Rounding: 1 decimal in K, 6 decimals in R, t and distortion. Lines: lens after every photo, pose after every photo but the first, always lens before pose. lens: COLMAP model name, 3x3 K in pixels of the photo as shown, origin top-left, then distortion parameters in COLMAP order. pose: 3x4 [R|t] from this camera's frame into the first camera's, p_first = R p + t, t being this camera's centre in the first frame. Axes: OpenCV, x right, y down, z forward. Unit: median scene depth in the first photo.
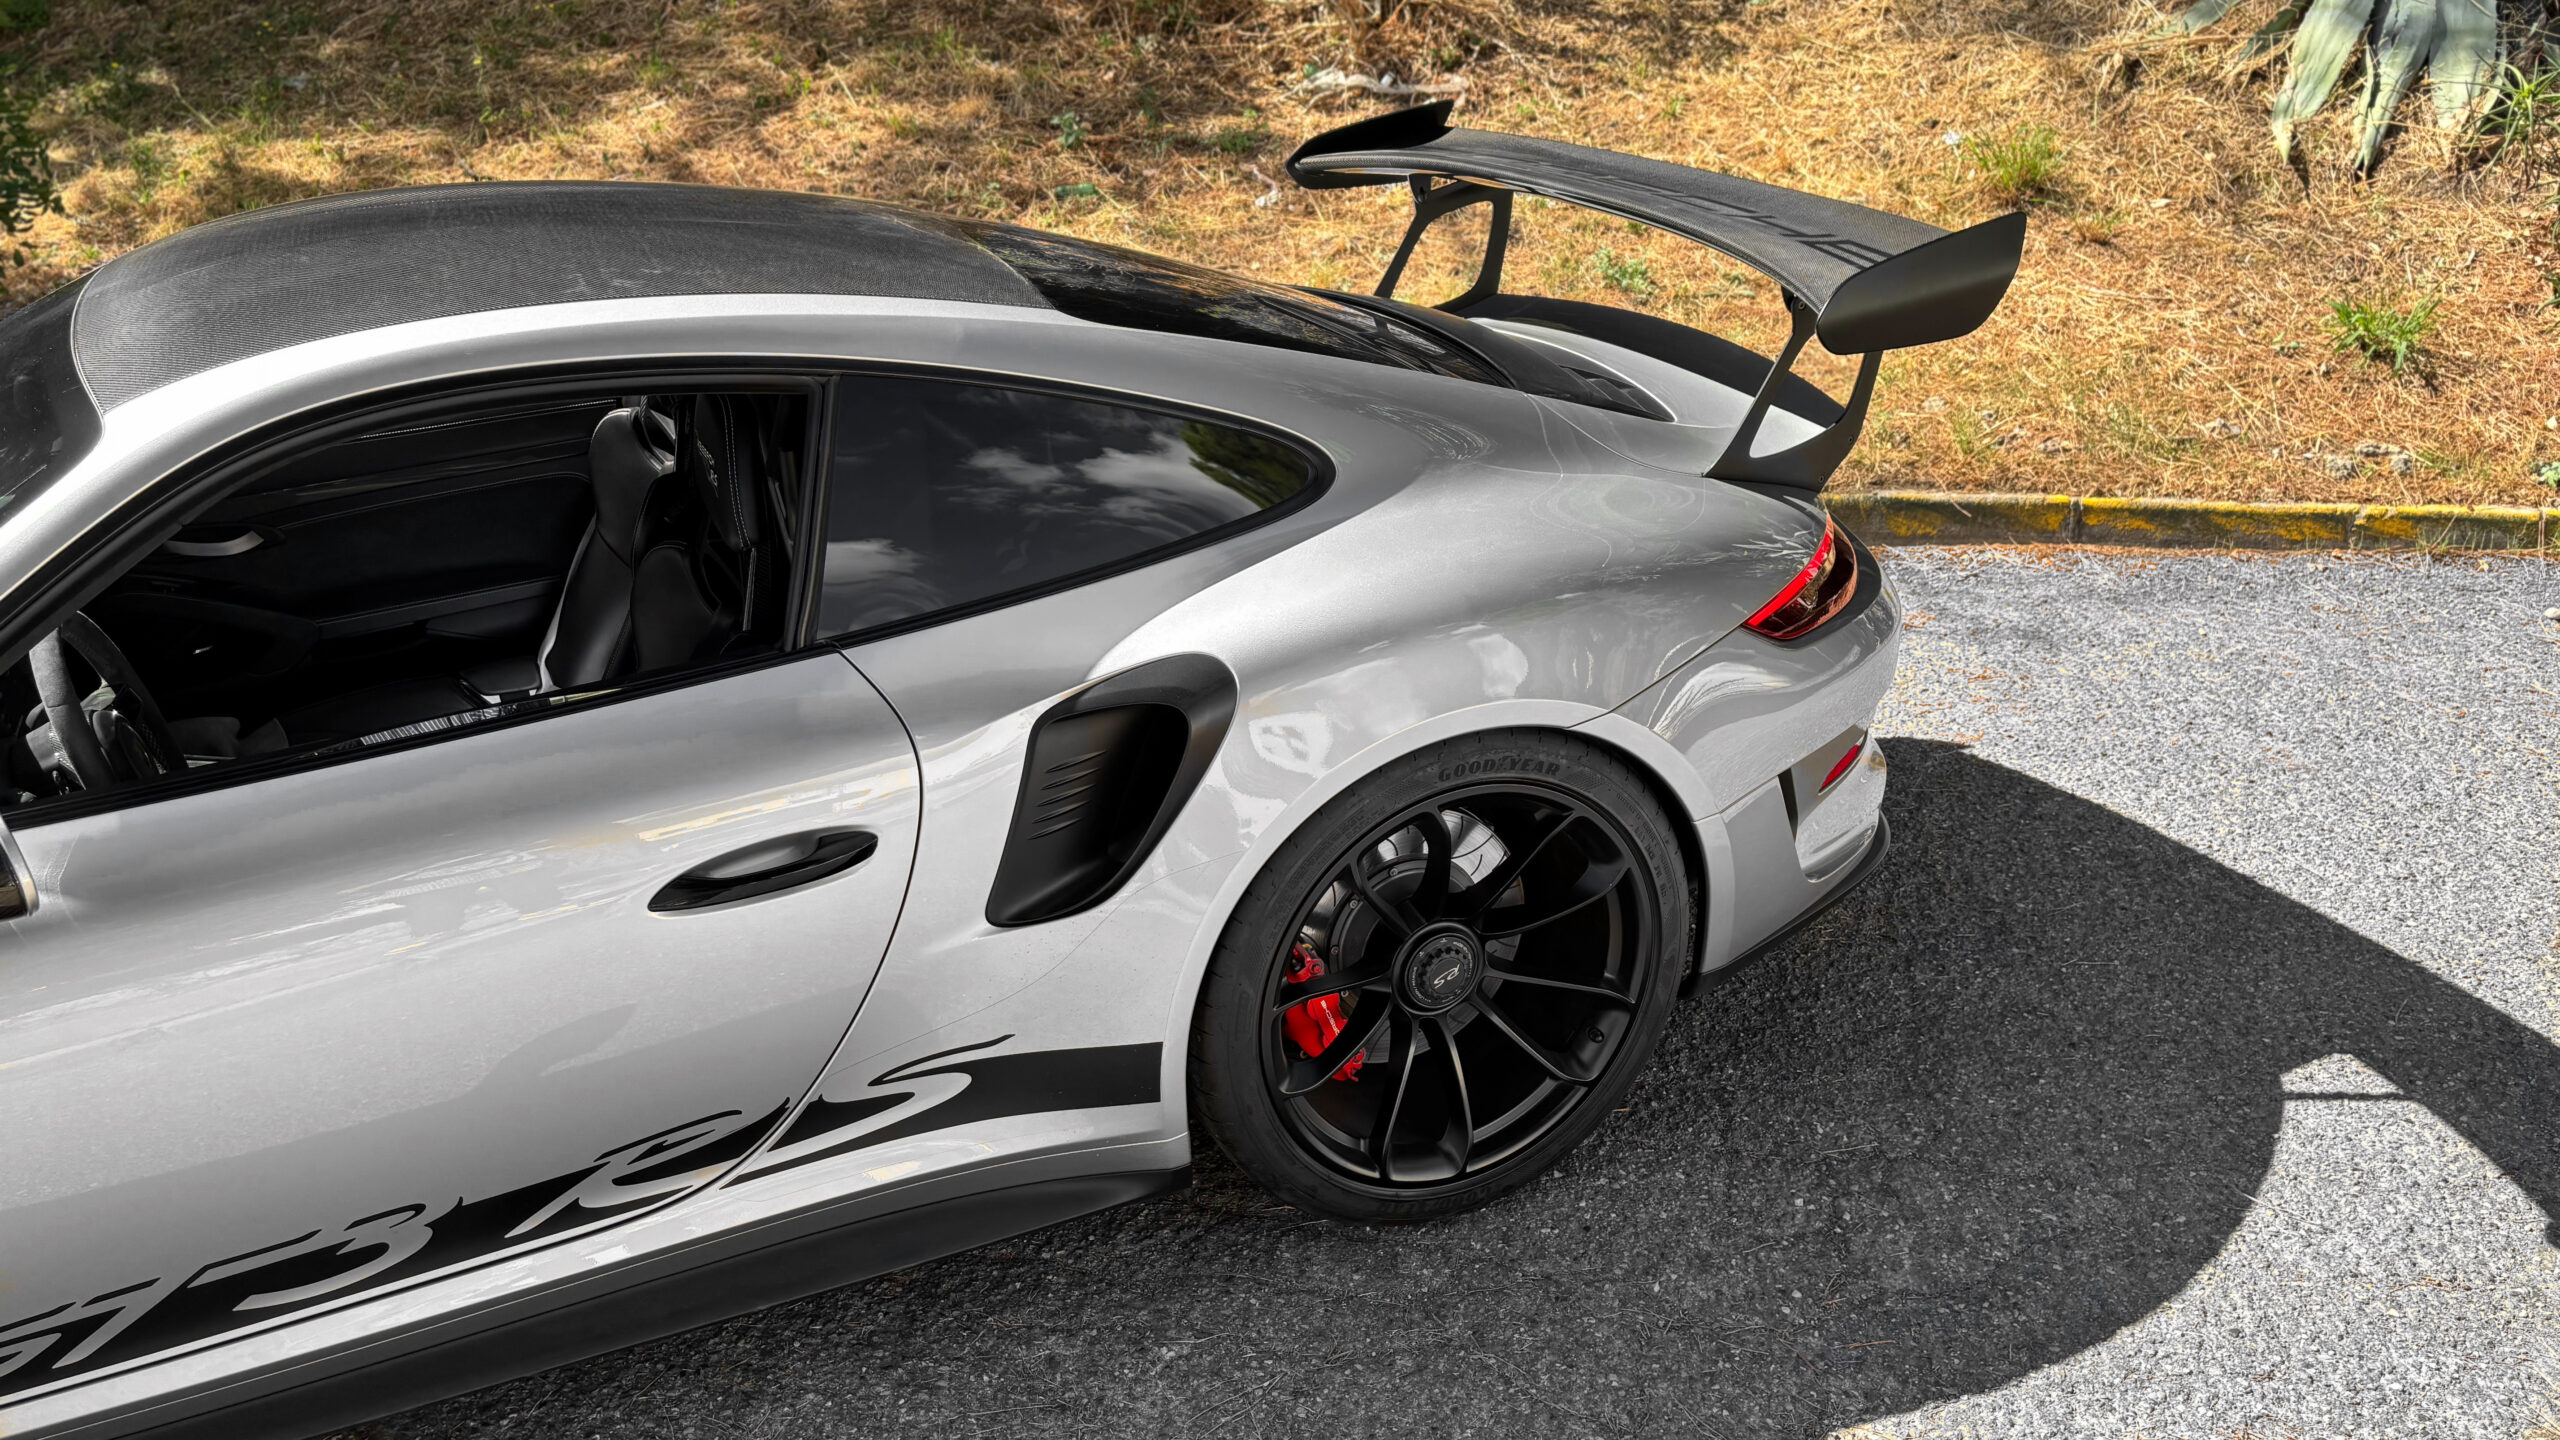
lens RADIAL K [[1949.6, 0, 1268.8], [0, 1949.6, 710.8], [0, 0, 1]] dist [0.012628, 0.007357]
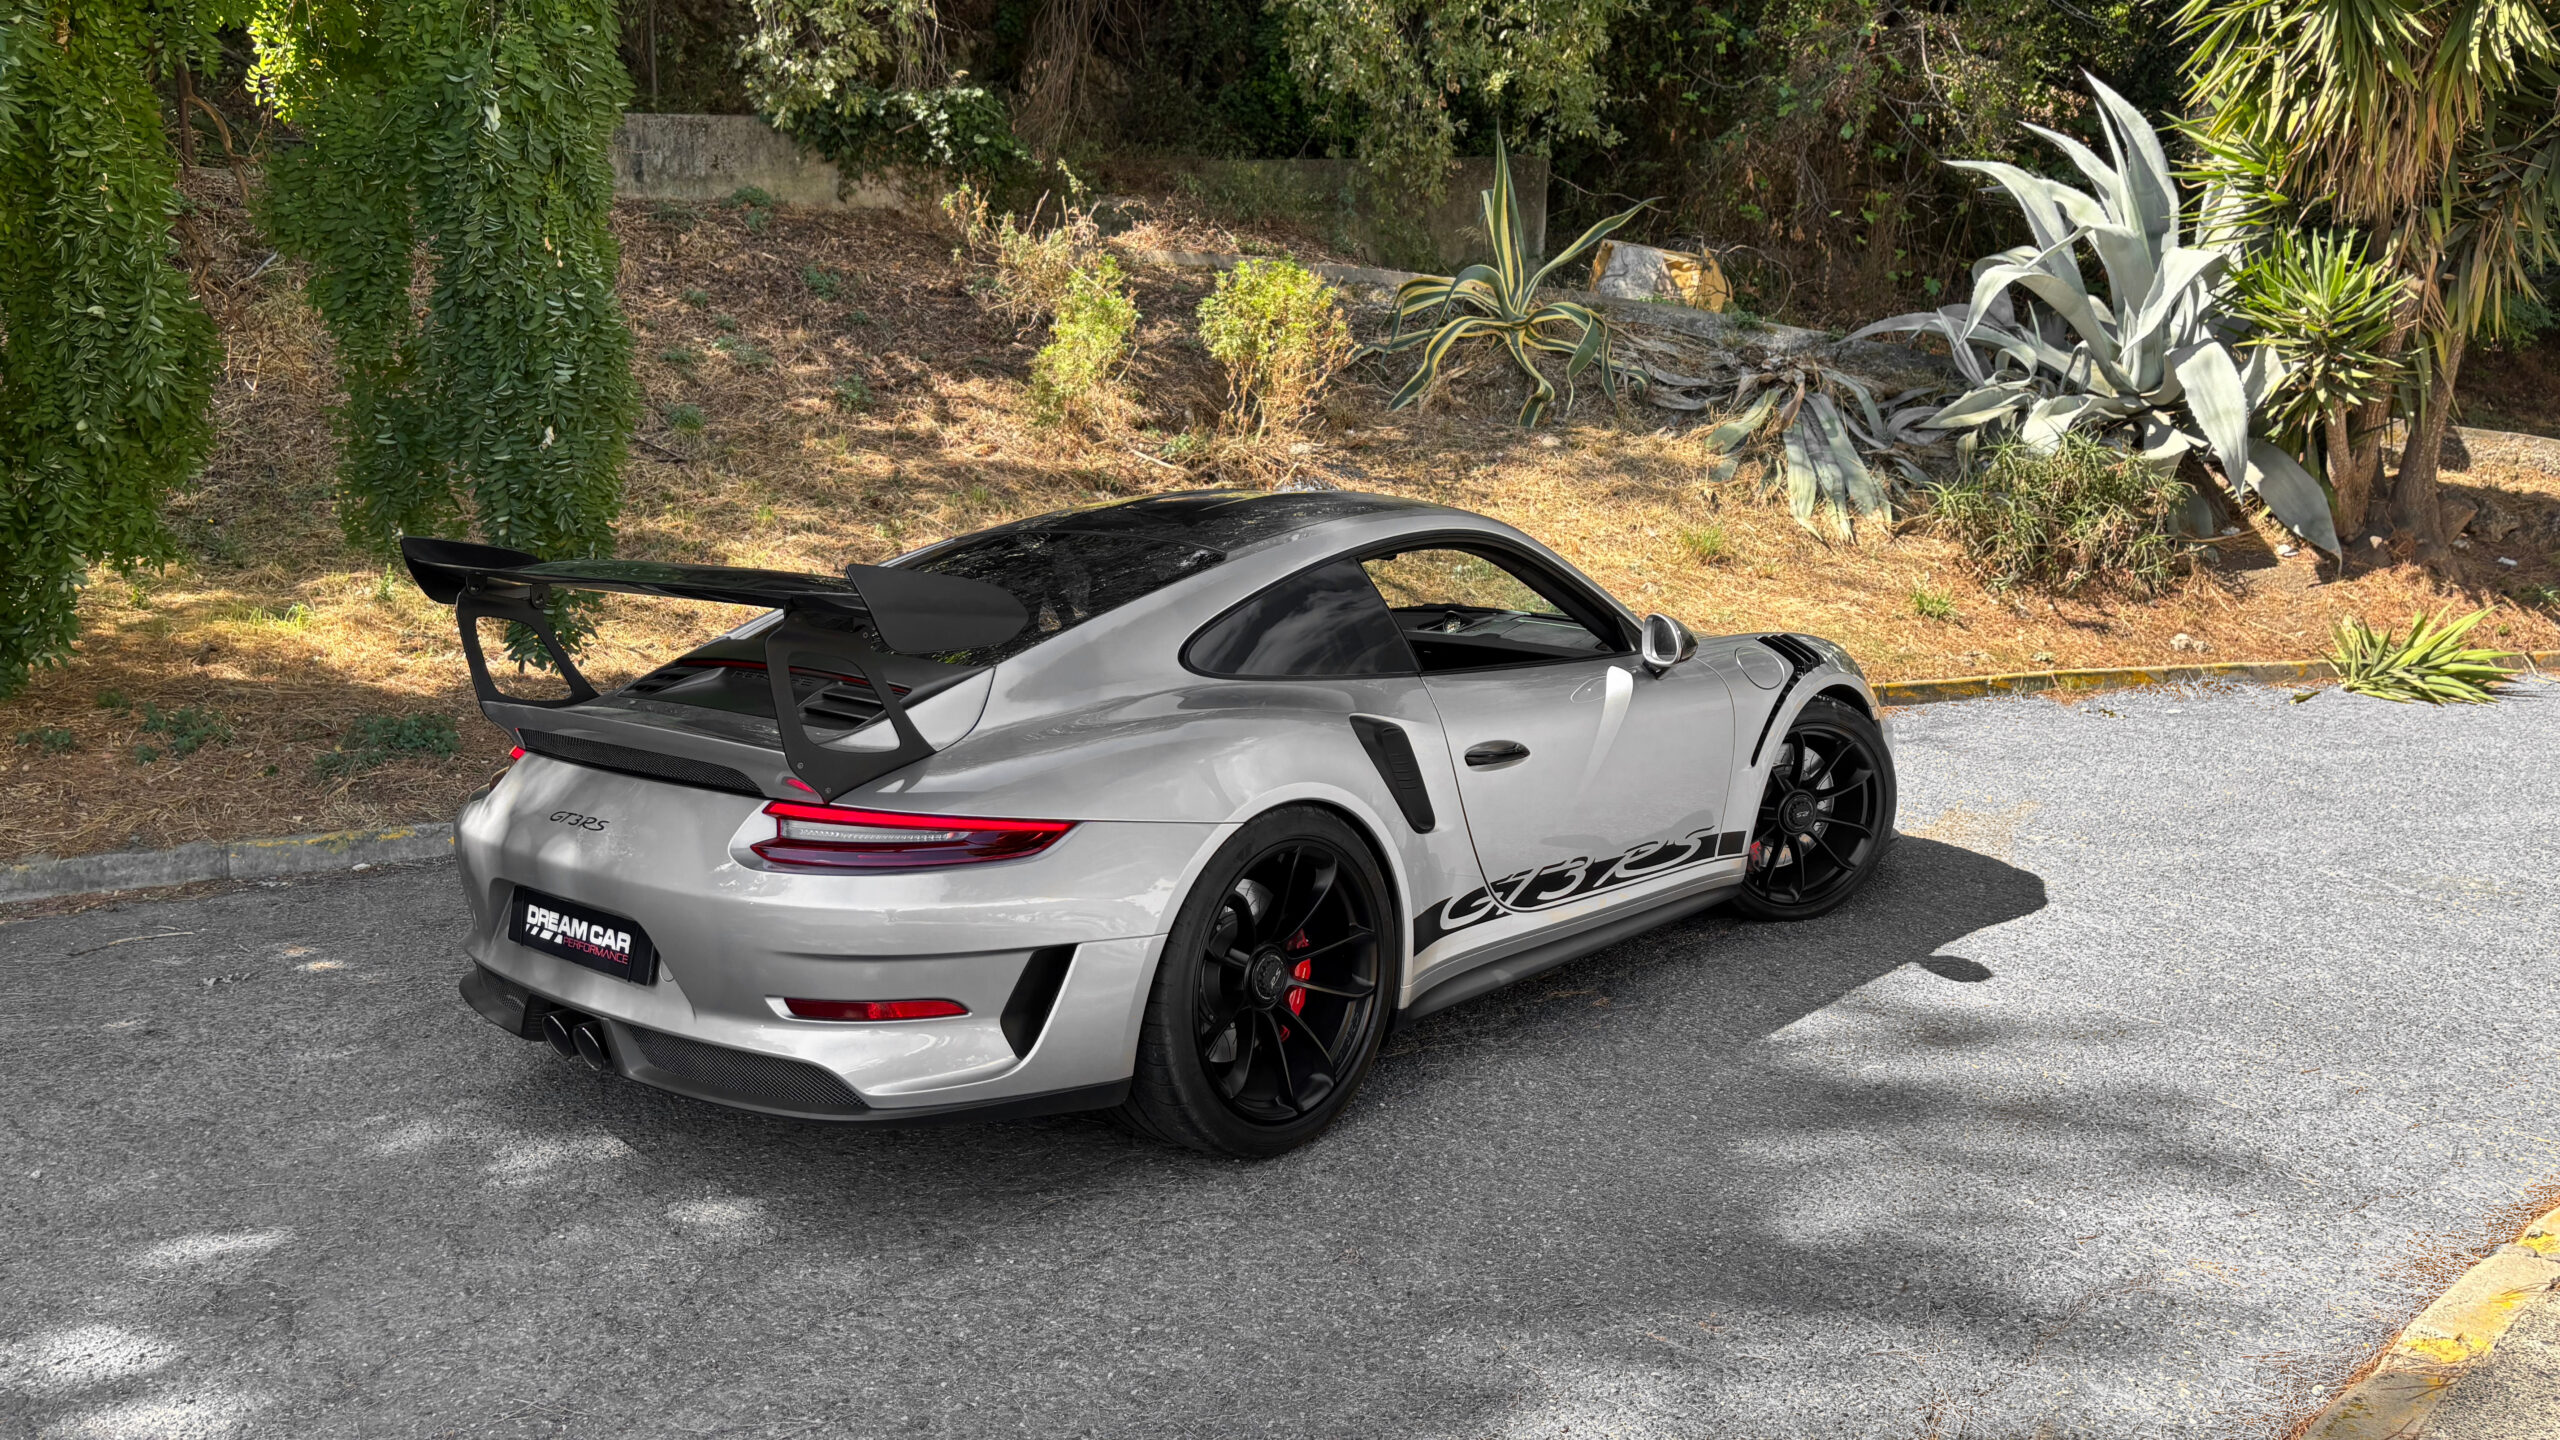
lens RADIAL K [[1928.9, 0, 1272.1], [0, 1928.9, 733.2], [0, 0, 1]] dist [0.044599, -0.039326]
pose [[0.836270, -0.069672, 0.543873, -1.146572], [0.205374, 0.959490, -0.192872, 0.186057], [-0.508403, 0.272991, 0.816702, -0.253938]]
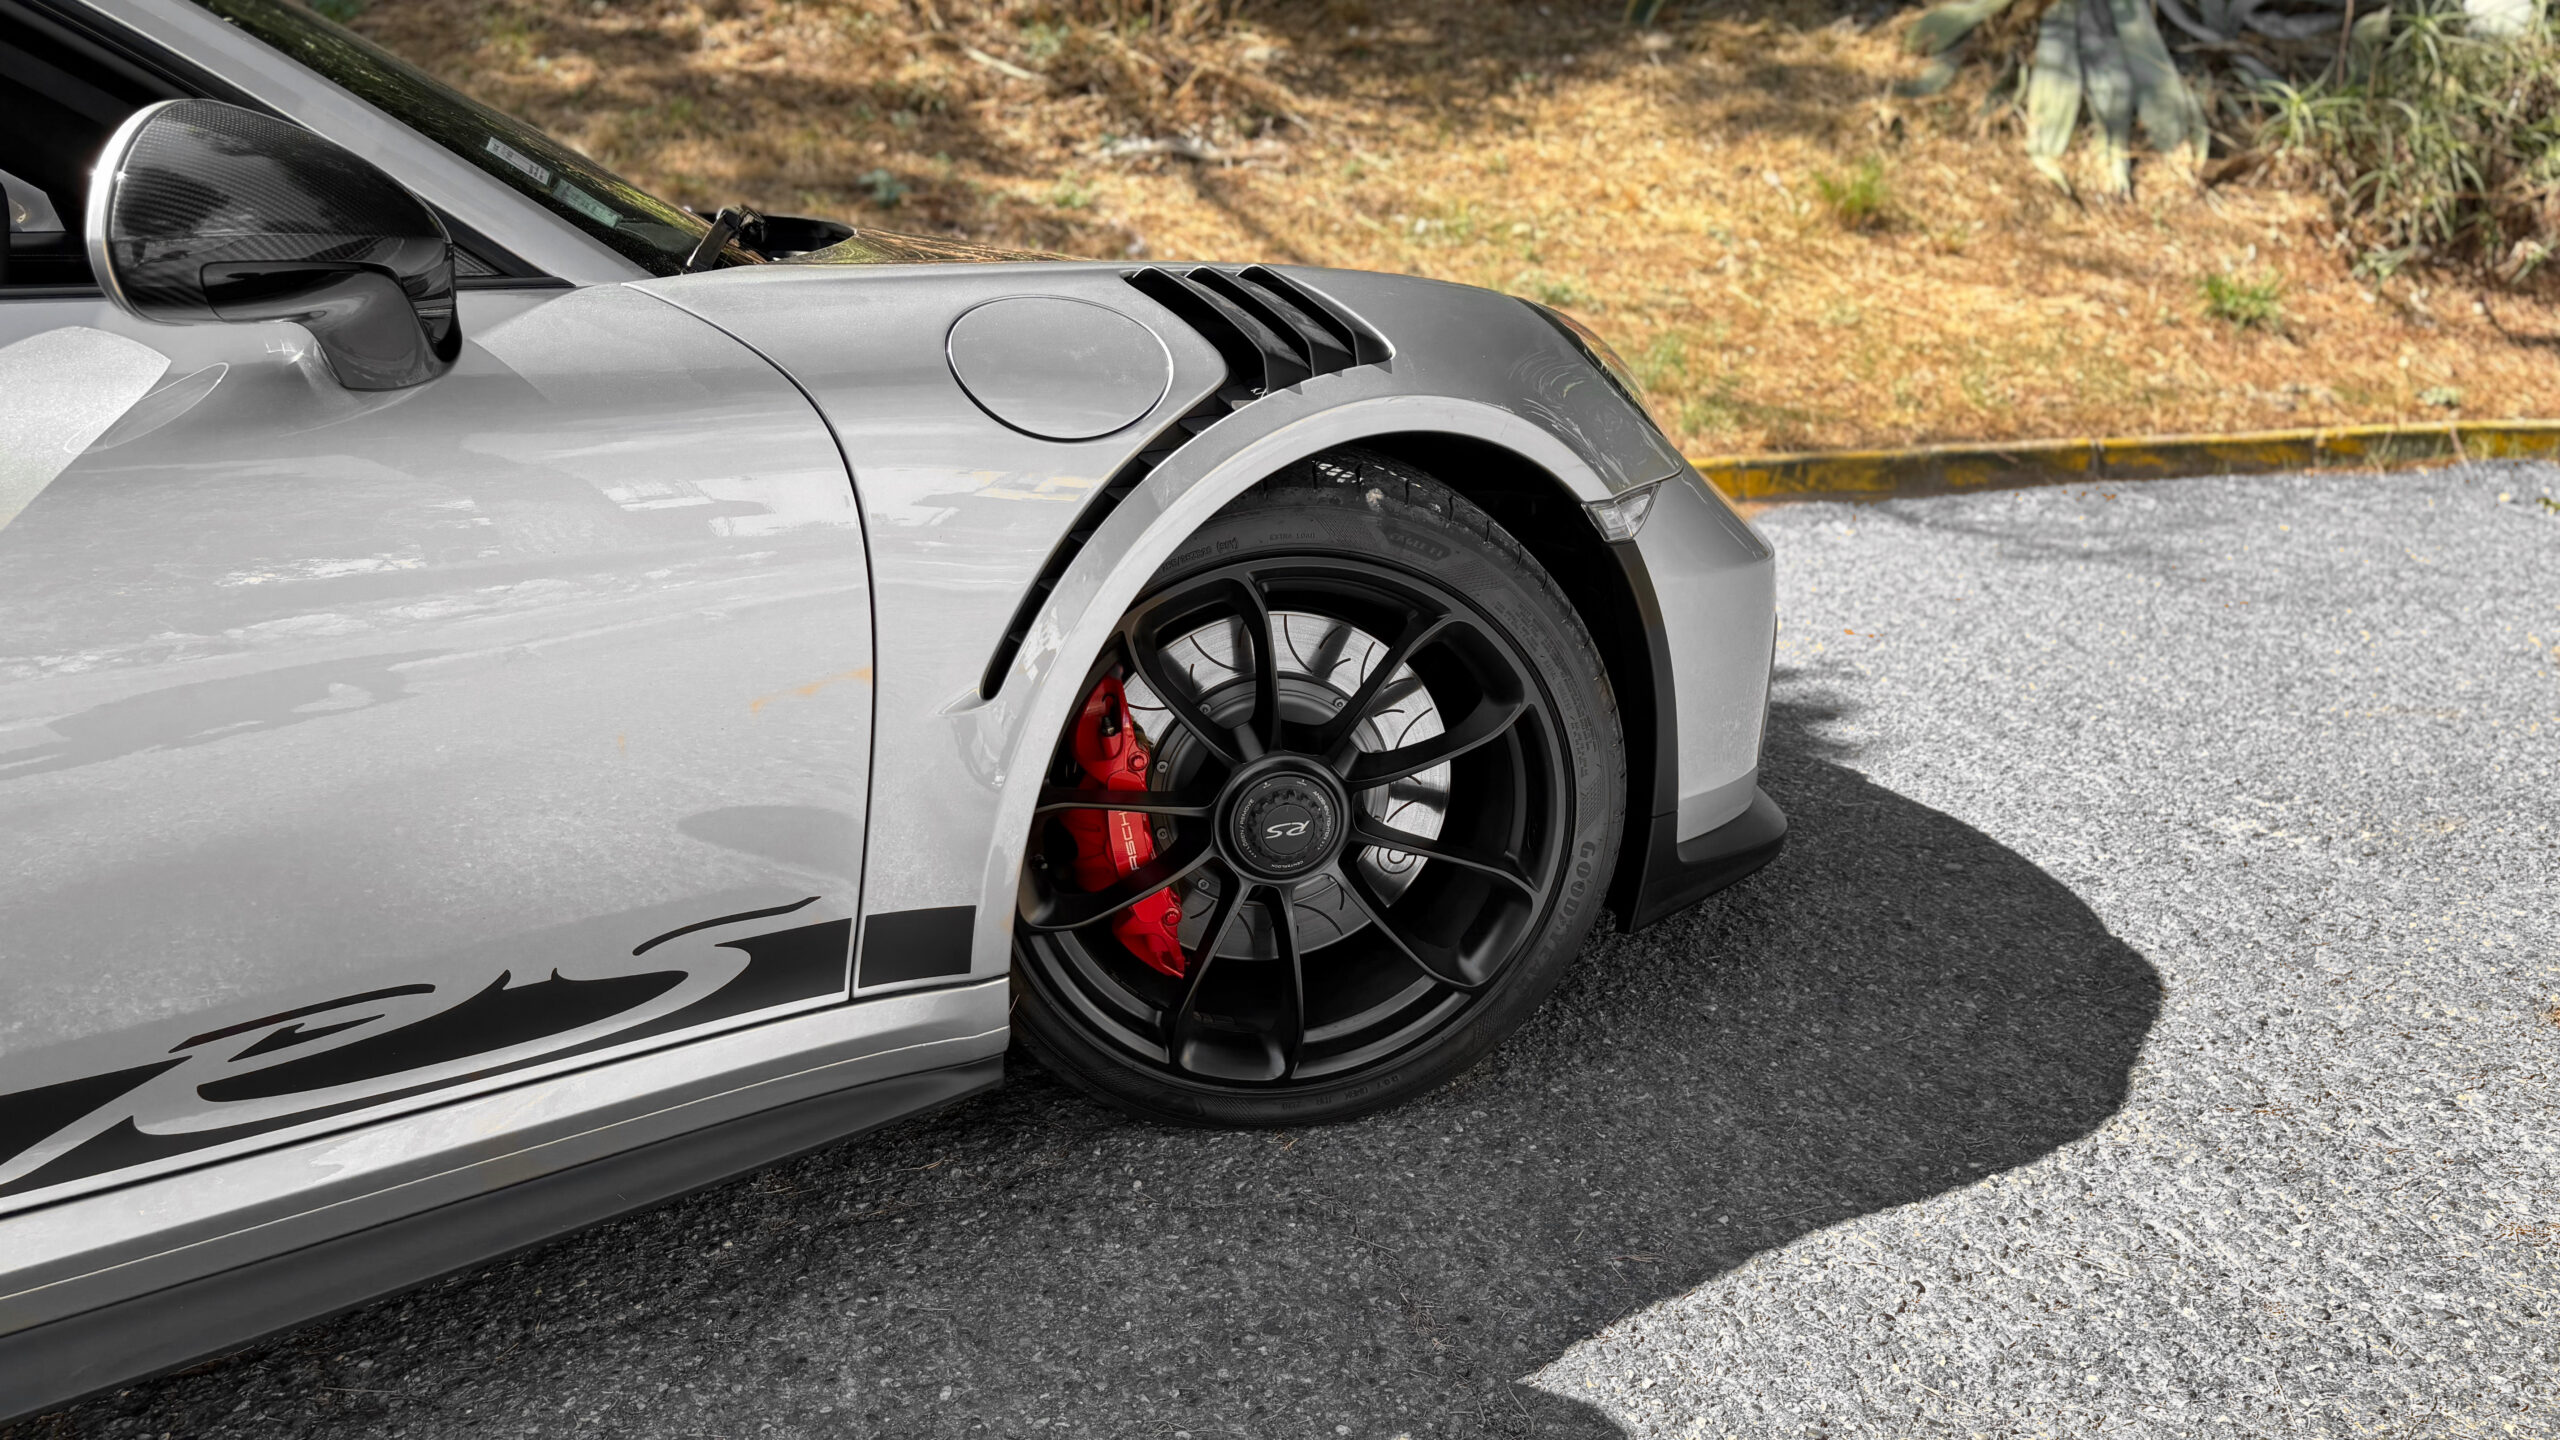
lens RADIAL K [[1941.4, 0, 1280.0], [0, 1941.4, 720.0], [0, 0, 1]] dist [0.036758, -0.006082]
pose [[0.929776, -0.088892, 0.357233, -0.393281], [0.134438, 0.985374, -0.104709, 0.093031], [-0.342700, 0.145382, 0.928127, 0.186459]]
